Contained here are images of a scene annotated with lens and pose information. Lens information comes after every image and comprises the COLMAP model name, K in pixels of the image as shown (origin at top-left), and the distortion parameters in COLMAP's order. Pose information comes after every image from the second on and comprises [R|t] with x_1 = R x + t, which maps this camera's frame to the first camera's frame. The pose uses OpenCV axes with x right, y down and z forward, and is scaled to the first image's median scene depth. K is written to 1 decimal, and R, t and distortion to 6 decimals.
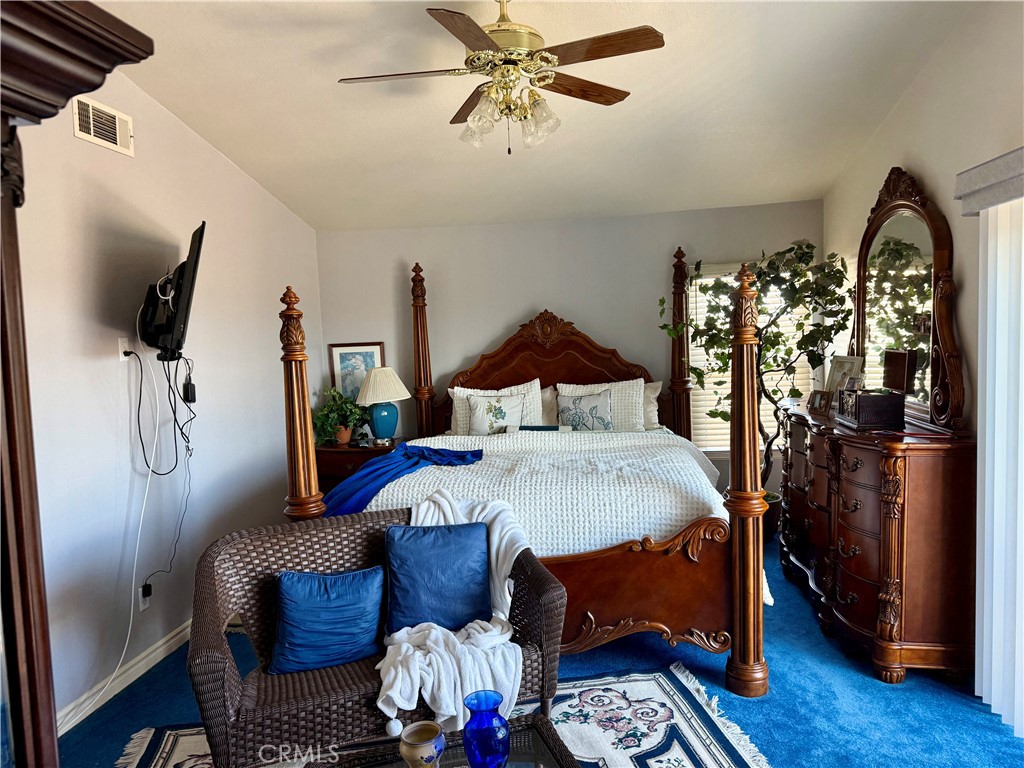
lens RADIAL K [[724.8, 0, 518.2], [0, 724.8, 382.4], [0, 0, 1]] dist [0.137993, -0.206658]
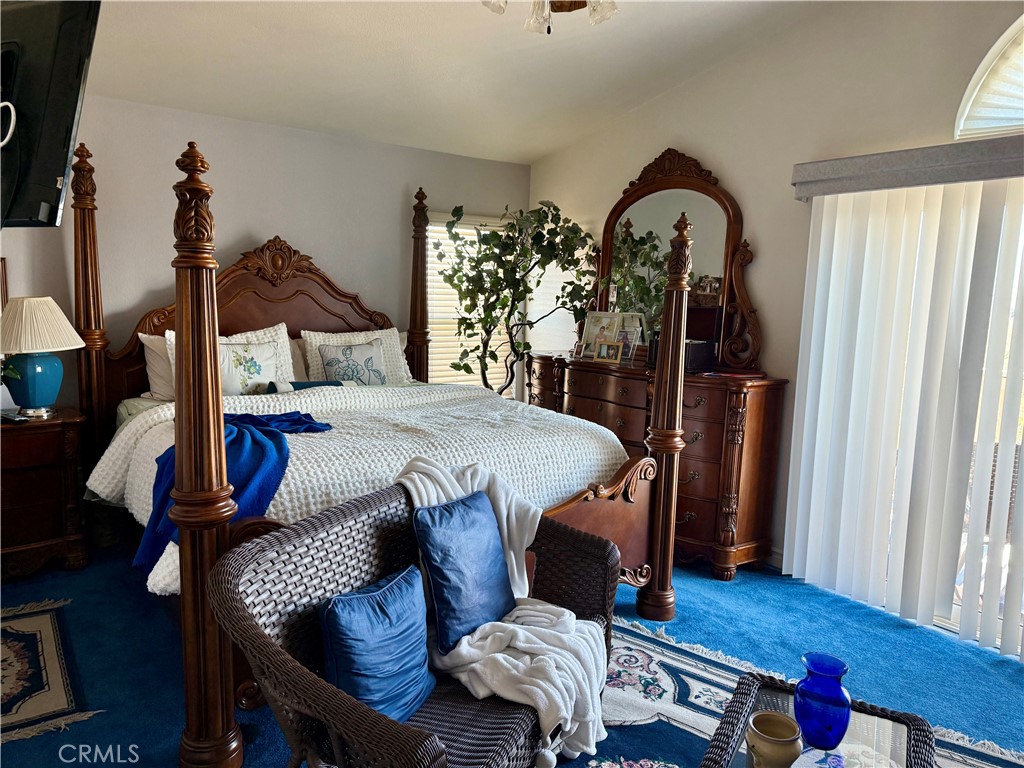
lens RADIAL K [[724.8, 0, 518.2], [0, 724.8, 382.4], [0, 0, 1]] dist [0.137993, -0.206658]
pose [[0.712622, -0.019486, 0.701278, -0.550117], [-0.013328, 0.999058, 0.041303, 0.035536], [-0.701422, -0.038781, 0.711691, 0.378115]]
